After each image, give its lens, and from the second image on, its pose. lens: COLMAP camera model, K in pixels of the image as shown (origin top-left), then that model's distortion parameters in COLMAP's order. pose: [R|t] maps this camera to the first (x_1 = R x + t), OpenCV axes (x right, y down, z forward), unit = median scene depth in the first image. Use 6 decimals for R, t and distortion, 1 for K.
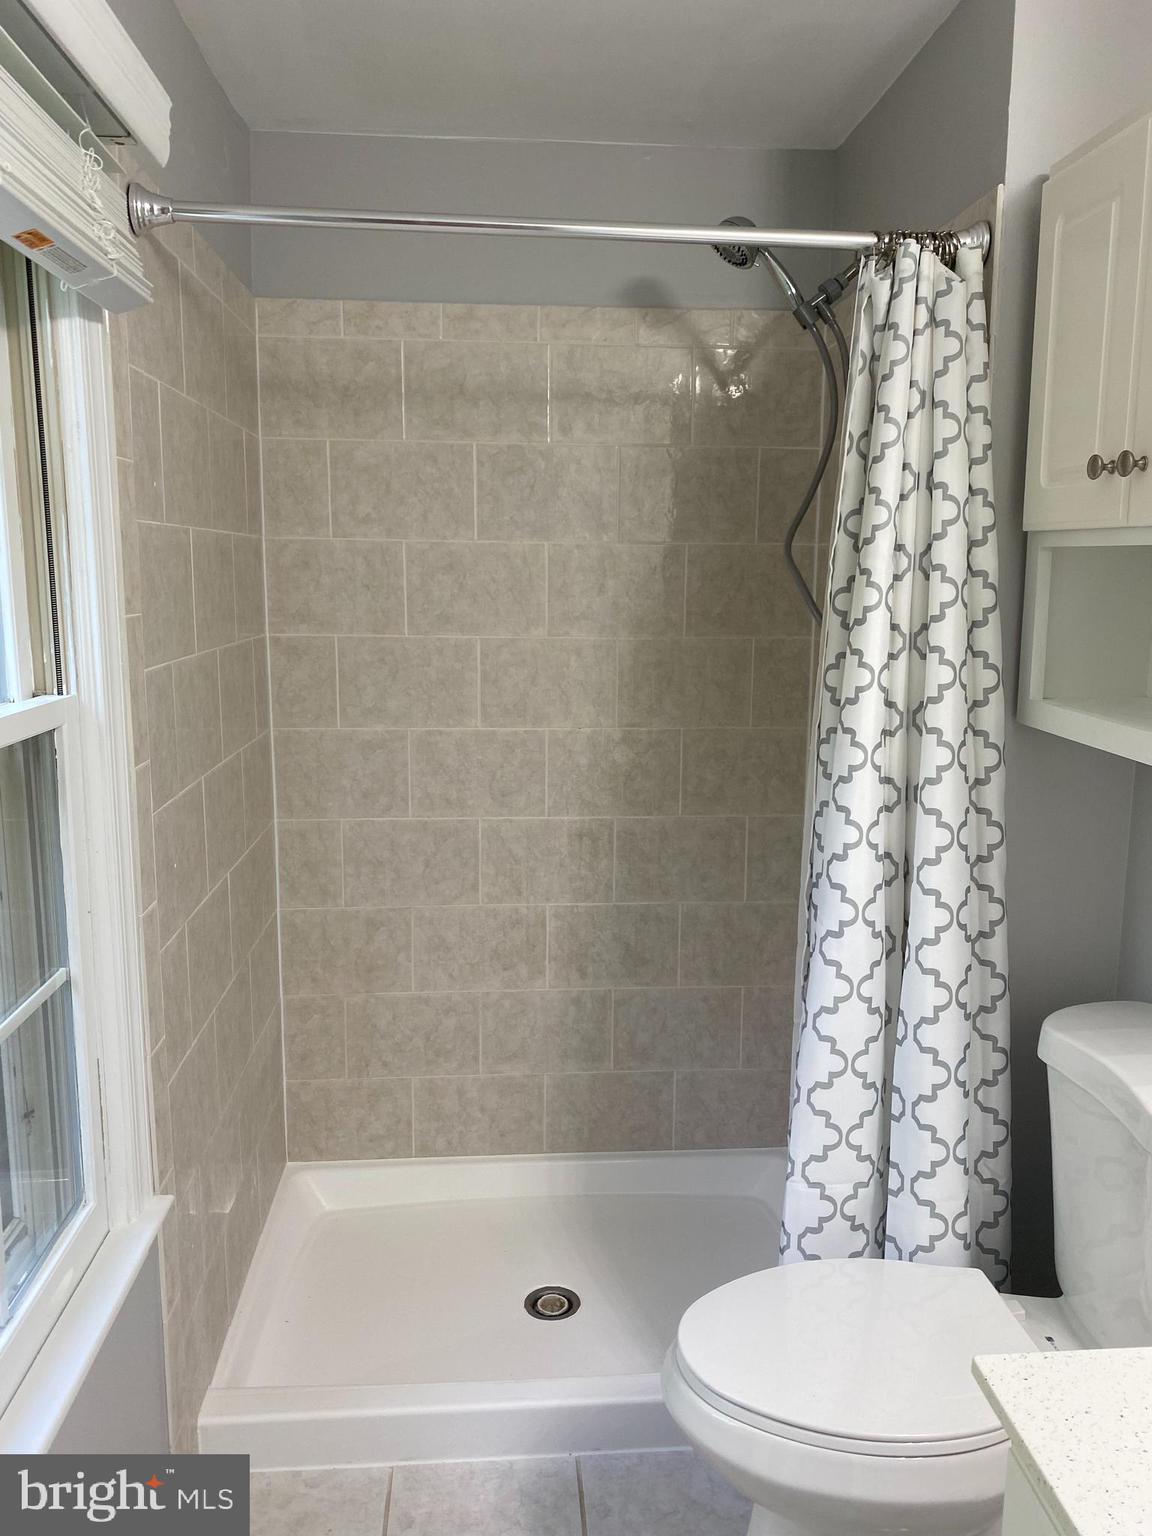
lens RADIAL K [[1165.2, 0, 583.4], [0, 1165.2, 762.5], [0, 0, 1]] dist [0.050469, -0.068299]
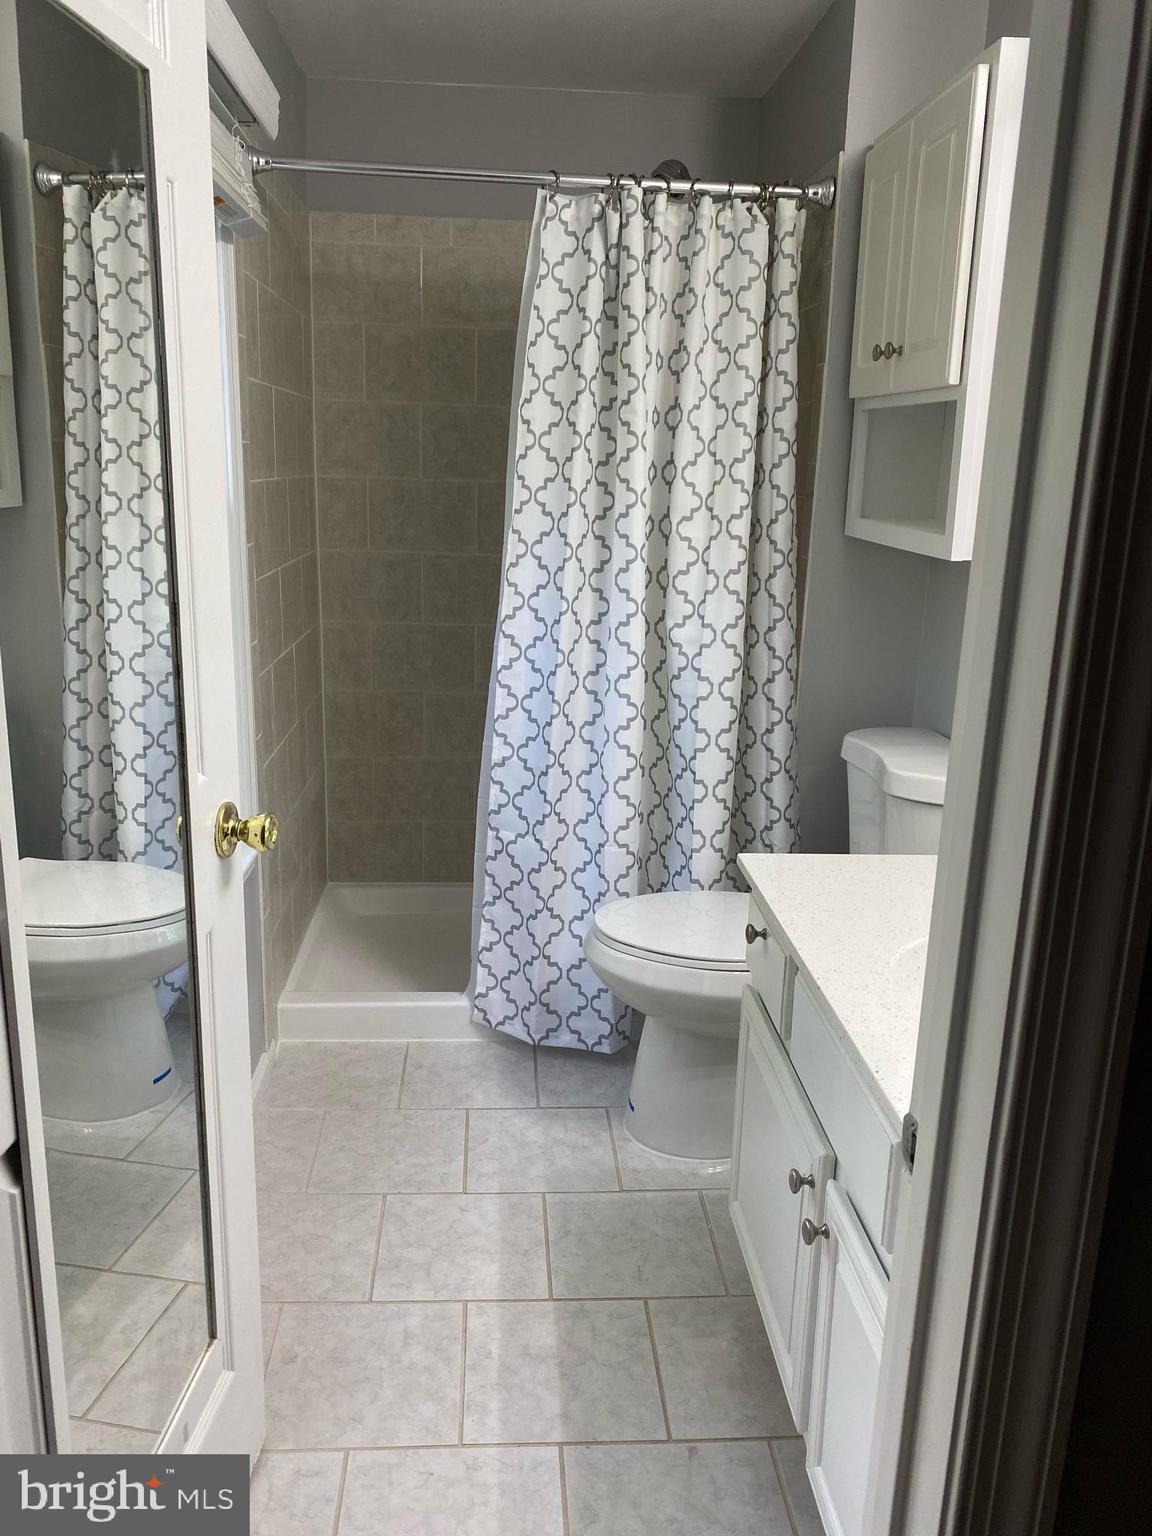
lens RADIAL K [[1165.2, 0, 574.0], [0, 1165.2, 764.6], [0, 0, 1]] dist [0.050469, -0.068299]
pose [[0.999694, 0.023291, -0.008289, 0.039917], [-0.022477, 0.995908, 0.087537, 0.096196], [0.010294, -0.087324, 0.996127, -0.350494]]
